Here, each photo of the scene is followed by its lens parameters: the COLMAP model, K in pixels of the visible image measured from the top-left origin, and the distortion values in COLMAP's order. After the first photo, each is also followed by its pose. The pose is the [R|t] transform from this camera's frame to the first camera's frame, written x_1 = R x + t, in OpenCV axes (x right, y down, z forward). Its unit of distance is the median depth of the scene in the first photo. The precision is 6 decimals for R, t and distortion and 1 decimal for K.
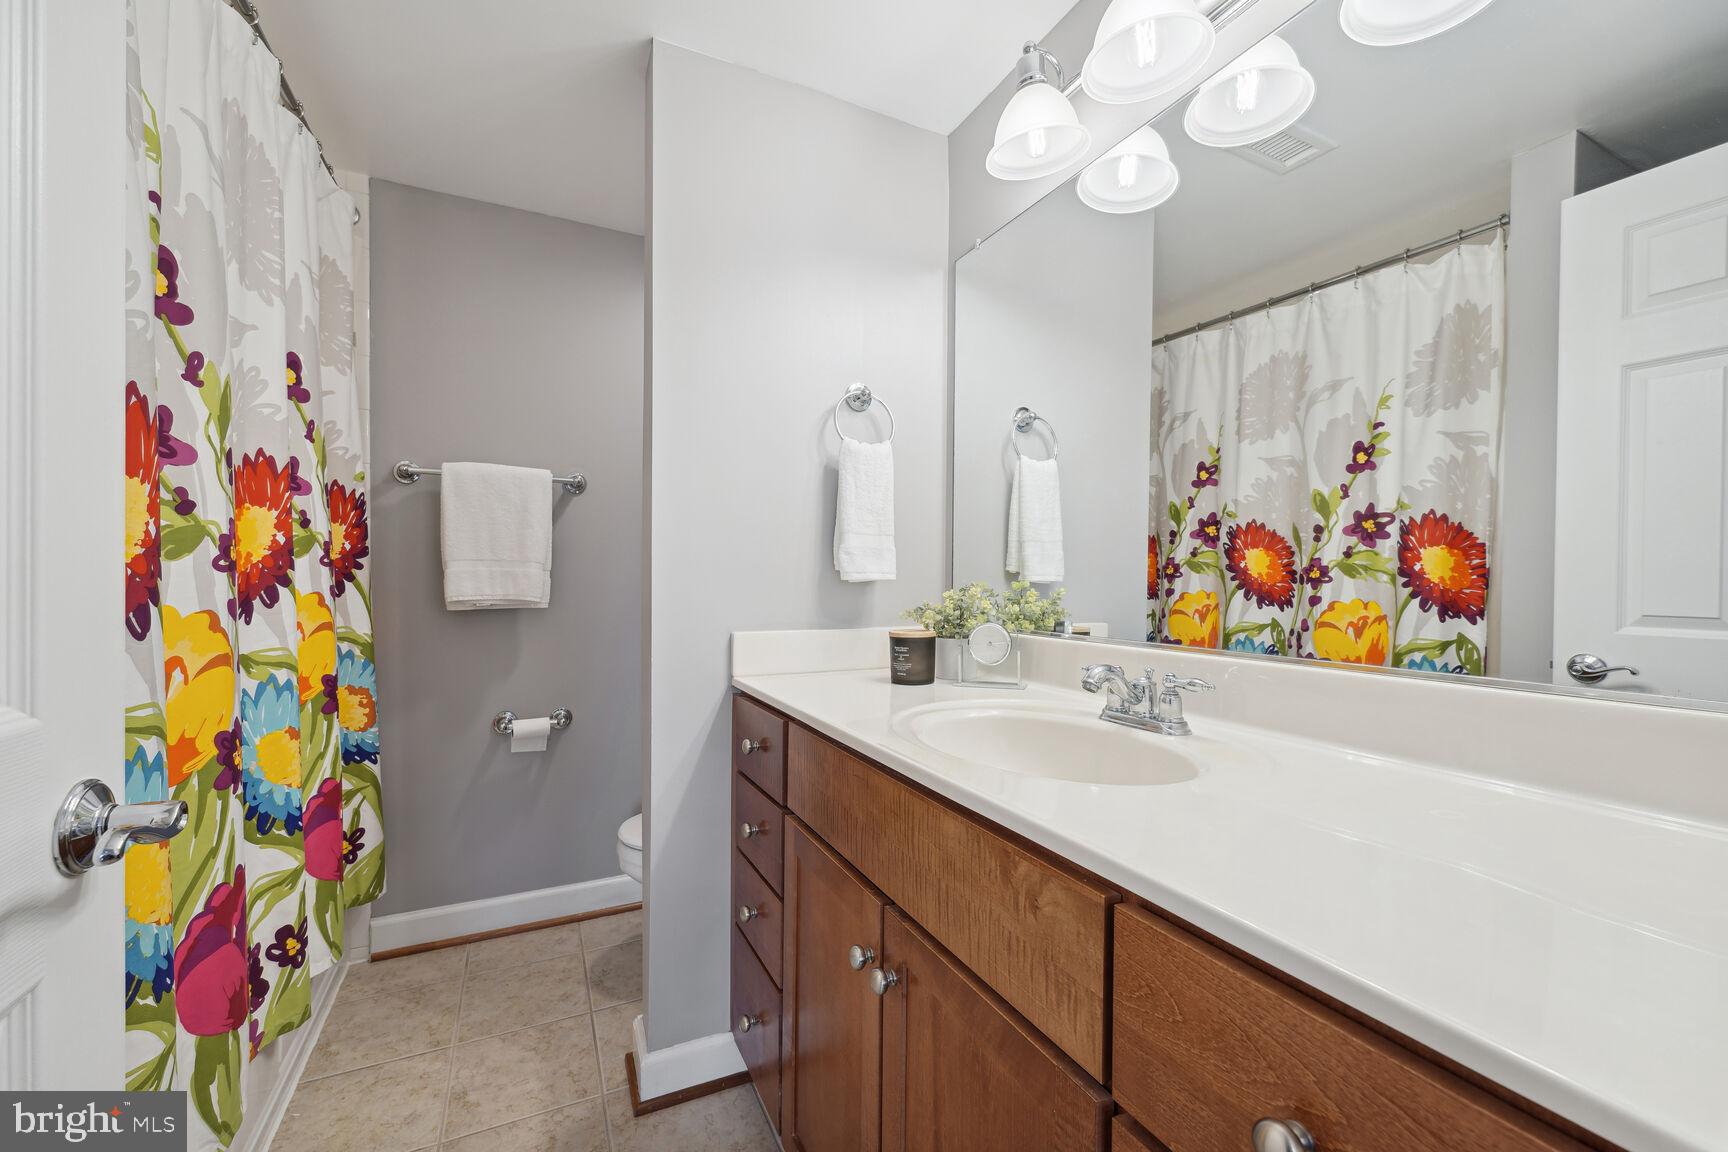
lens RADIAL K [[697.4, 0, 860.2], [0, 697.4, 569.0], [0, 0, 1]] dist [-0.000895, 0.001004]
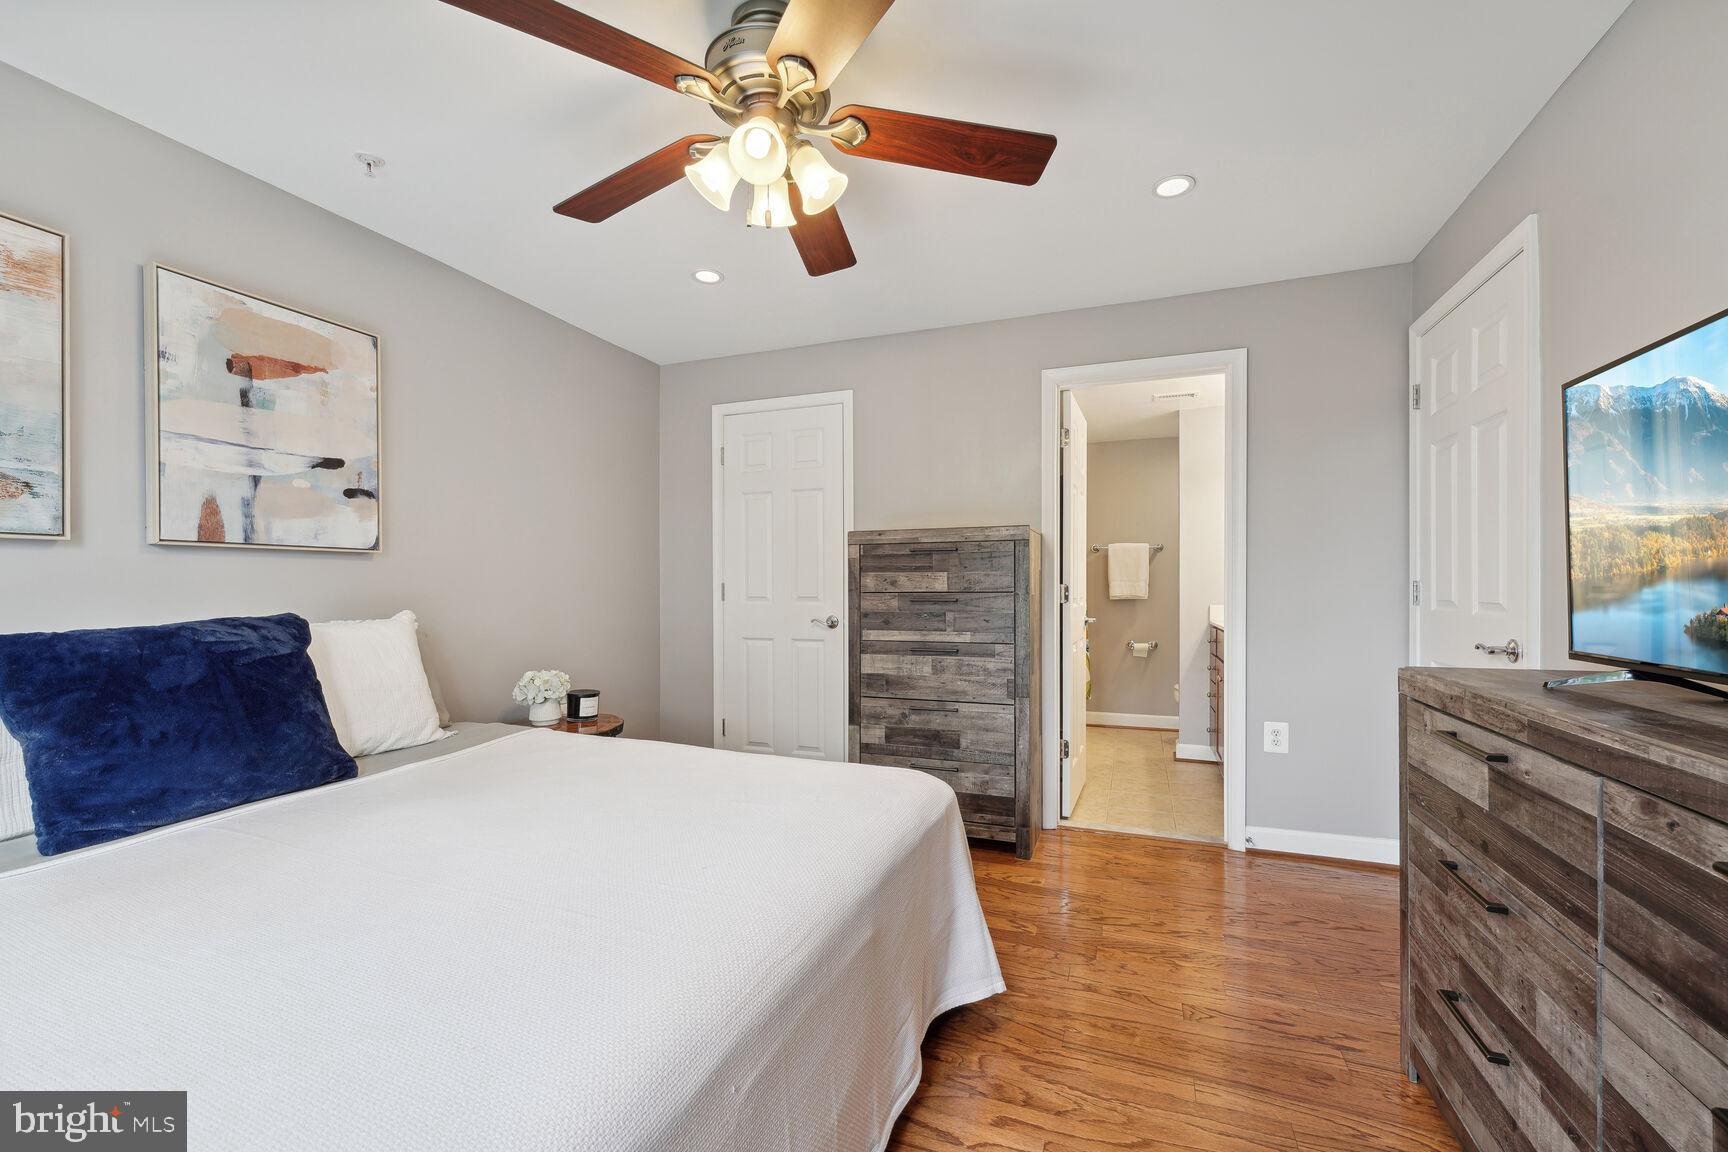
lens RADIAL K [[697.4, 0, 860.2], [0, 697.4, 569.0], [0, 0, 1]] dist [-0.000895, 0.001004]
pose [[0.676289, -0.014947, -0.736485, 0.701135], [-0.002932, 0.999732, -0.022983, 0.007171], [0.736631, 0.017702, 0.676063, -1.455348]]
